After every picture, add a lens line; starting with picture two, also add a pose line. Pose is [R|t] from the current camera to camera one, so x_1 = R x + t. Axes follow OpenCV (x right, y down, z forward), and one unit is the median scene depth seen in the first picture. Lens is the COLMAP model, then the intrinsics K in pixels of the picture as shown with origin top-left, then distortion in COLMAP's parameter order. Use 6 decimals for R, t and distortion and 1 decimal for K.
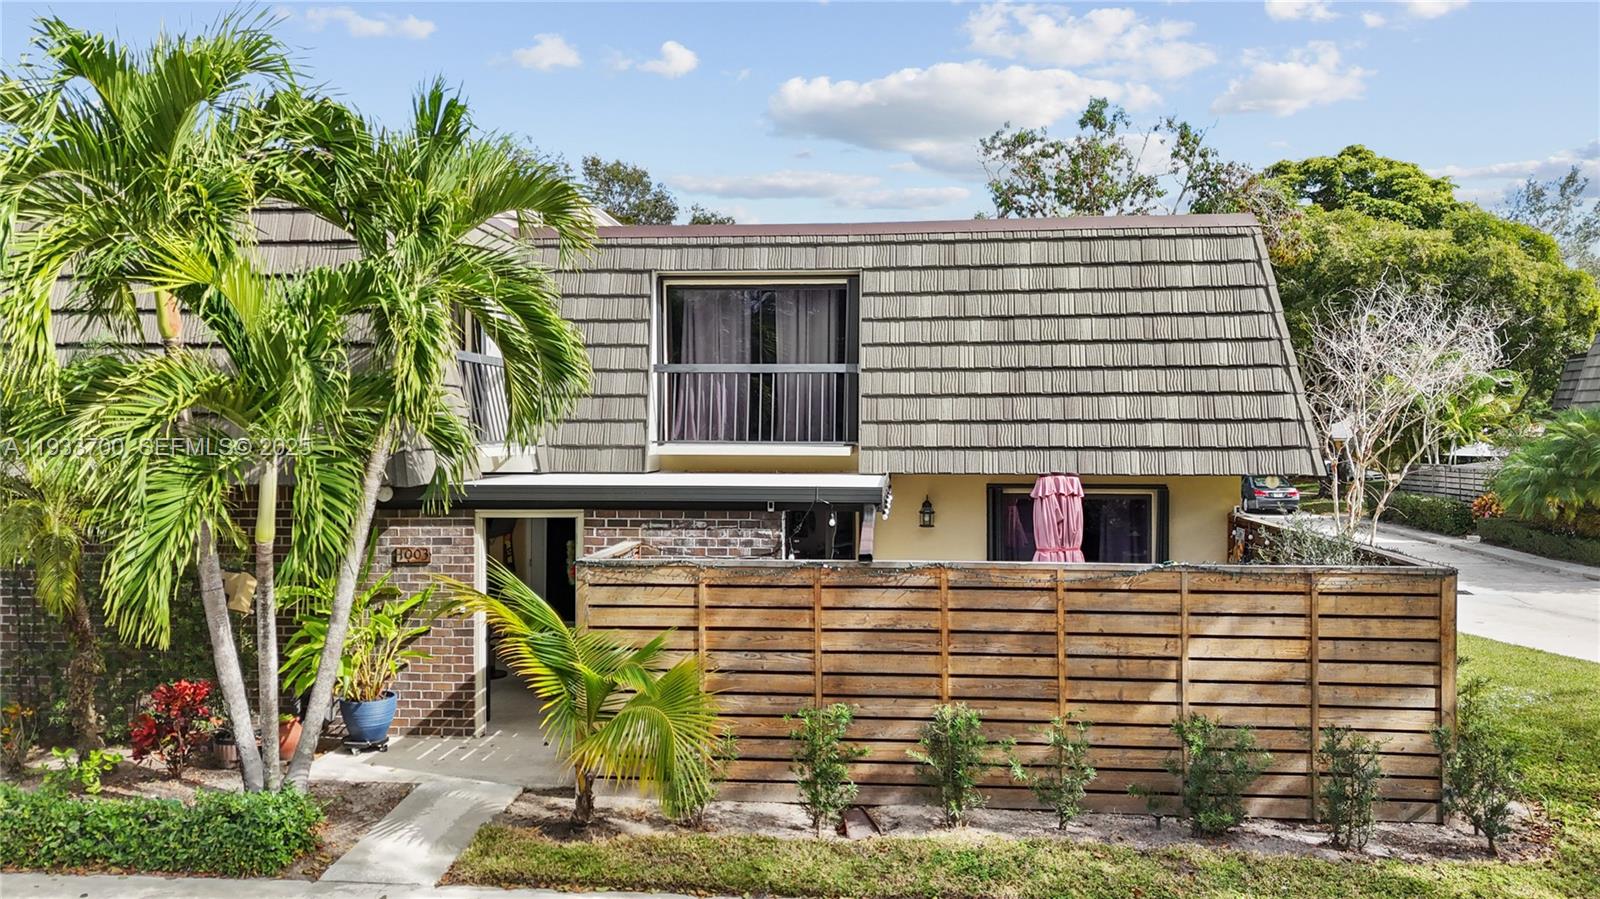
lens RADIAL K [[1150.5, 0, 784.7], [0, 1150.5, 468.5], [0, 0, 1]] dist [0.004839, -0.001583]
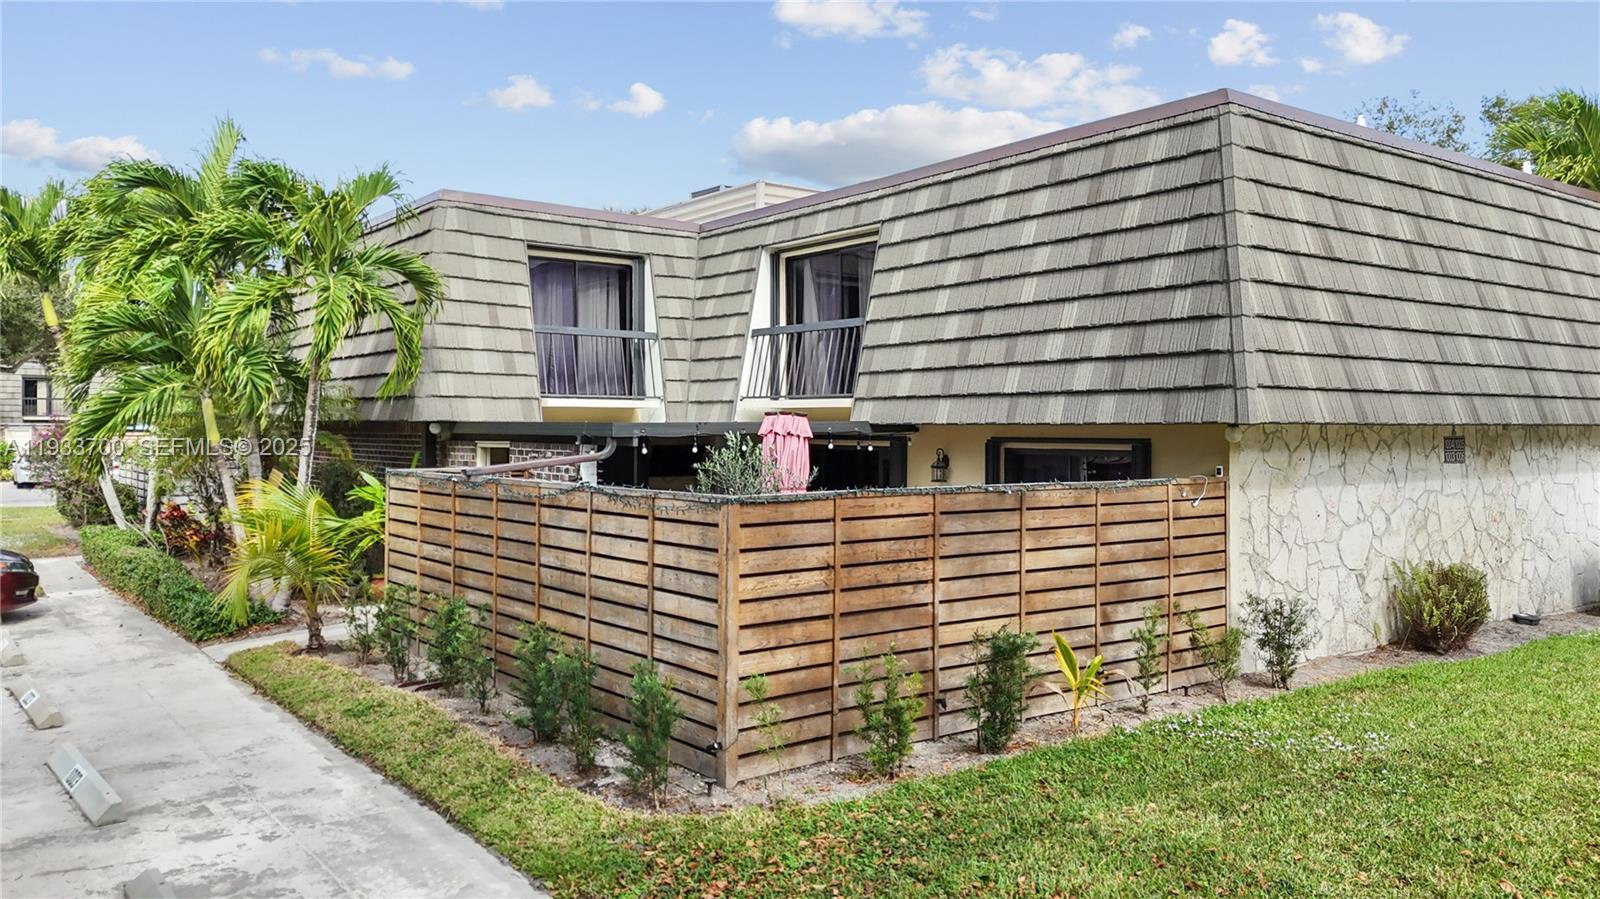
lens RADIAL K [[1202.5, 0, 805.0], [0, 1202.5, 422.5], [0, 0, 1]] dist [0.063778, -0.007527]
pose [[0.687081, -0.000375, -0.726581, 0.820053], [-0.027595, 0.999265, -0.026610, 0.032842], [0.726057, 0.038334, 0.686565, 0.249500]]
